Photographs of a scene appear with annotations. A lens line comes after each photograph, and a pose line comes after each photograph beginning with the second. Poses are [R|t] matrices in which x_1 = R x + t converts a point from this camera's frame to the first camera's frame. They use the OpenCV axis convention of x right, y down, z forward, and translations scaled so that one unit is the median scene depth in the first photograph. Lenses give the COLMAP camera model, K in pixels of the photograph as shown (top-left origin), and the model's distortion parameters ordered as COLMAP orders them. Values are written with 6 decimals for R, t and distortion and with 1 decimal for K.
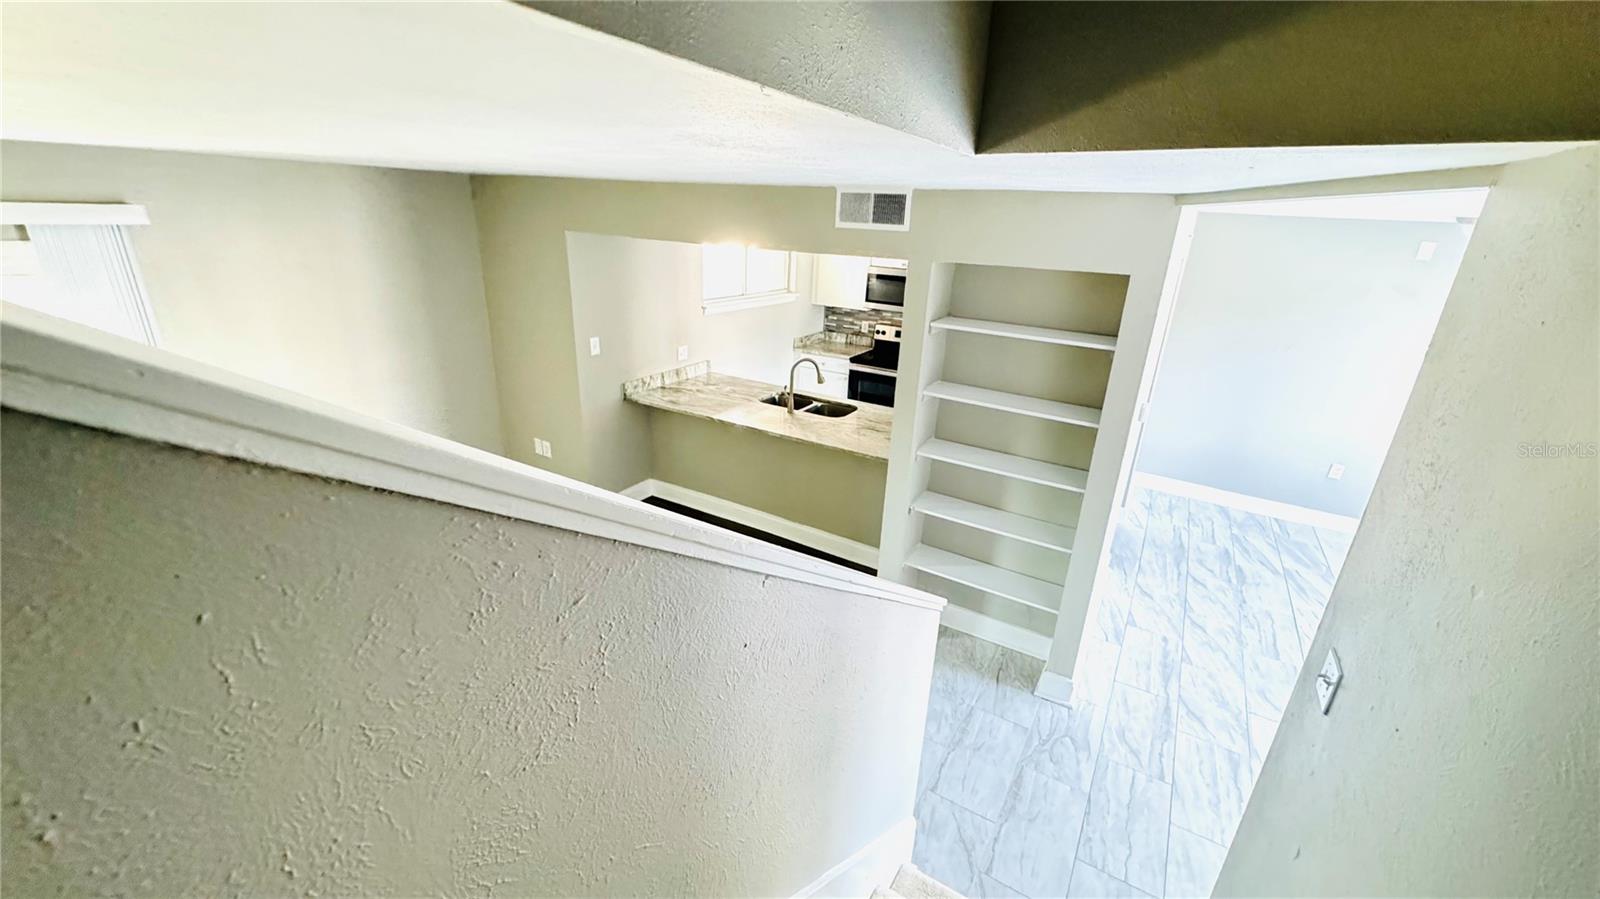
lens RADIAL K [[639.1, 0, 801.7], [0, 639.1, 449.2], [0, 0, 1]] dist [-0.001665, 0.000574]
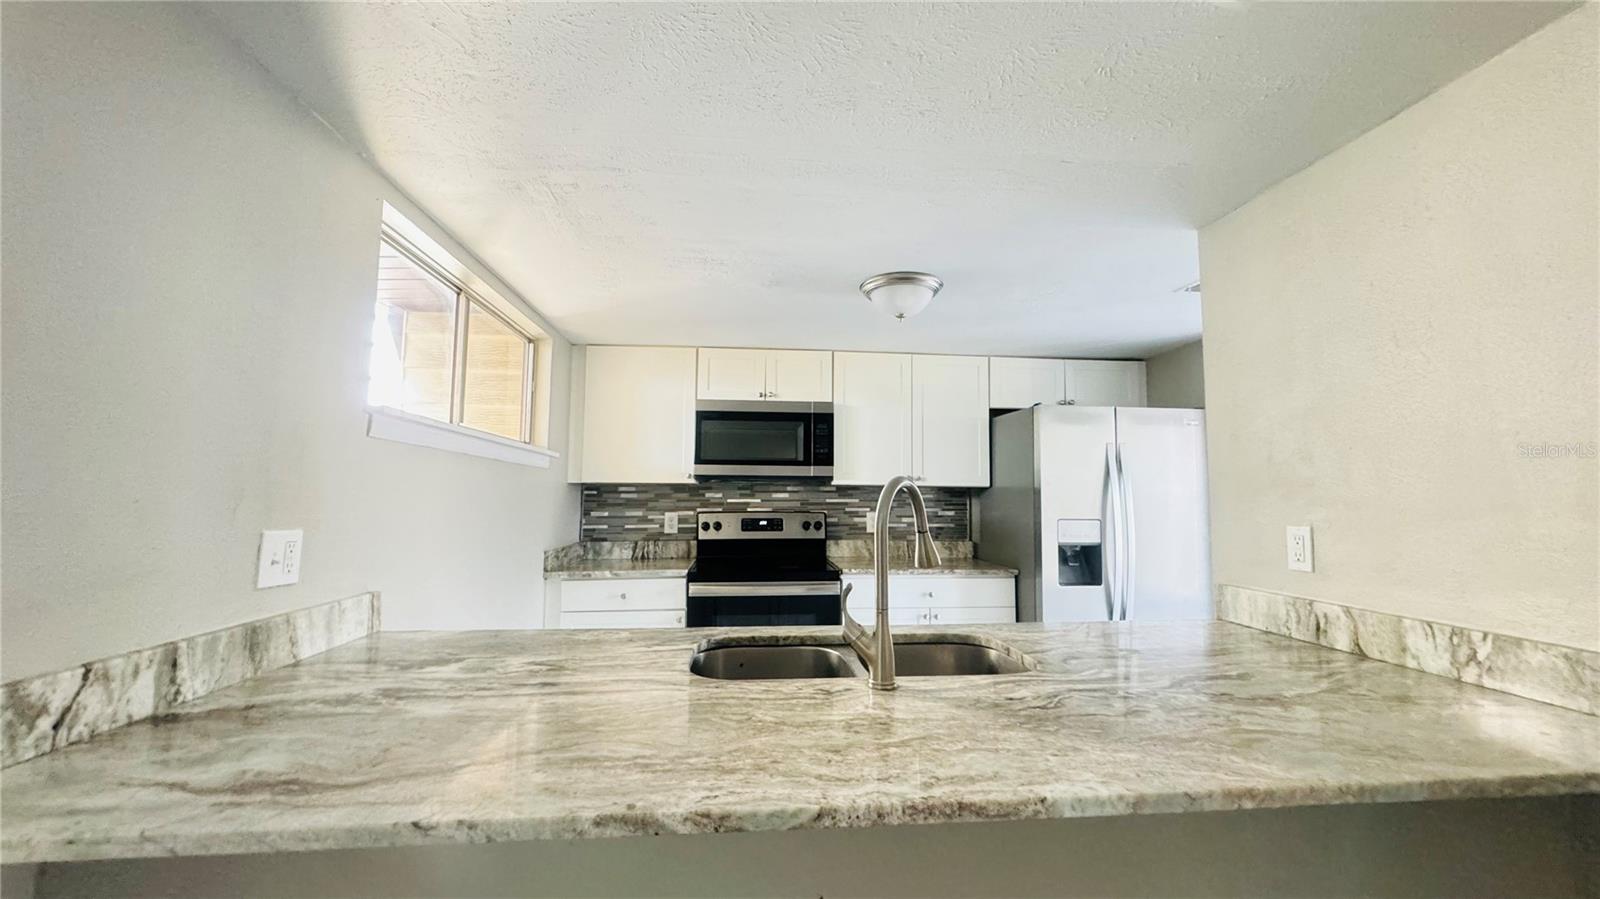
lens RADIAL K [[639.1, 0, 804.1], [0, 639.1, 455.7], [0, 0, 1]] dist [-0.001665, 0.000574]
pose [[0.803386, 0.001845, 0.595455, -0.182701], [0.236505, 0.916747, -0.321933, -0.063523], [-0.546476, 0.399465, 0.736066, 0.741090]]
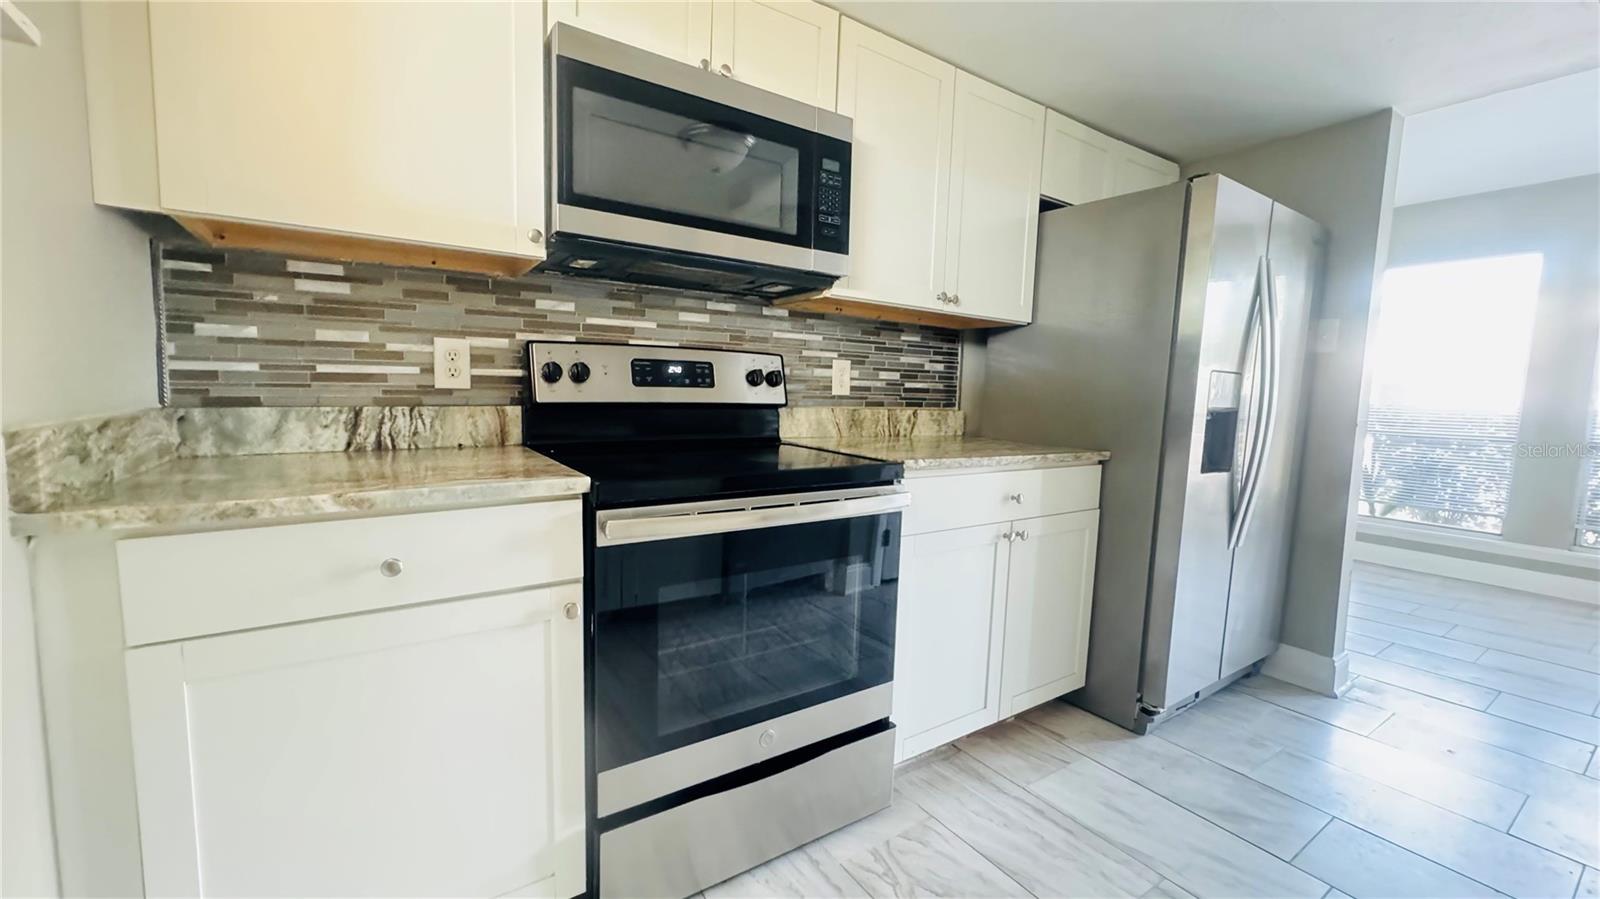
lens RADIAL K [[639.1, 0, 803.3], [0, 639.1, 449.4], [0, 0, 1]] dist [-0.001665, 0.000574]
pose [[0.420813, -0.116729, 0.899606, -0.074551], [0.310694, 0.950254, -0.022033, -0.170059], [-0.852283, 0.288774, 0.436146, 1.141194]]
